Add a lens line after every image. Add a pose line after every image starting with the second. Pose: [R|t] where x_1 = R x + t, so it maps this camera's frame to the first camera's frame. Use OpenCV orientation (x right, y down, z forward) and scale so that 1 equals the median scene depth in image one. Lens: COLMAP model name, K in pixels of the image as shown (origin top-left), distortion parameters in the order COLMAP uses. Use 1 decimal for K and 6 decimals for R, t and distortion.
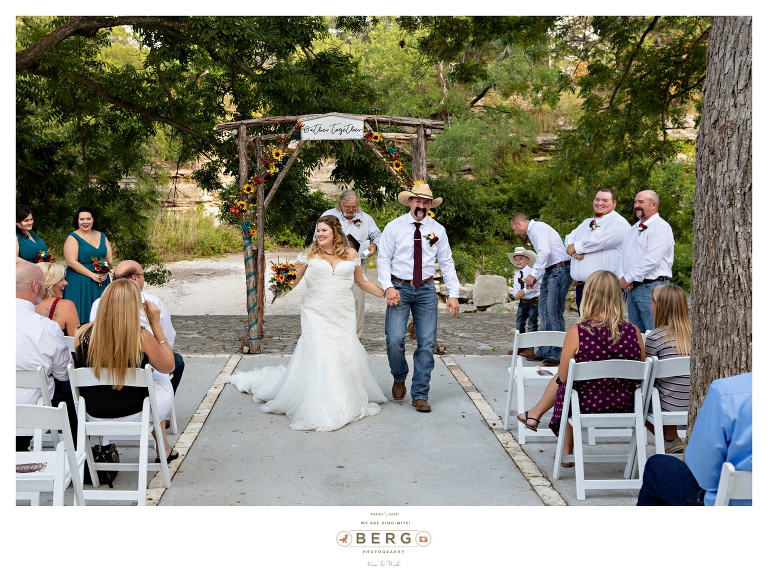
lens RADIAL K [[943.2, 0, 381.9], [0, 943.2, 286.3], [0, 0, 1]] dist [0.098031, 0.000000]
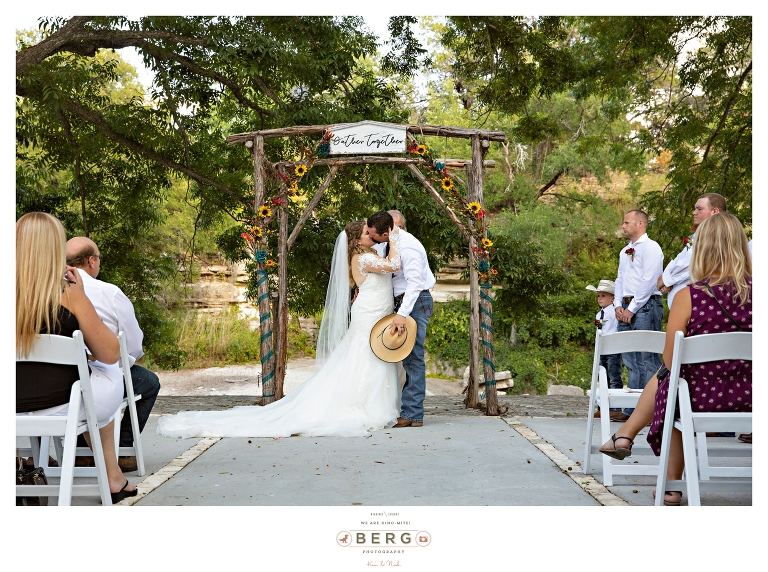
lens RADIAL K [[1073.3, 0, 413.5], [0, 1073.3, 296.7], [0, 0, 1]] dist [0.151154, 0.000000]
pose [[0.999689, 0.000022, -0.024923, 0.010195], [-0.002394, 0.995462, -0.095133, 0.056933], [0.024808, 0.095163, 0.995153, 0.083475]]
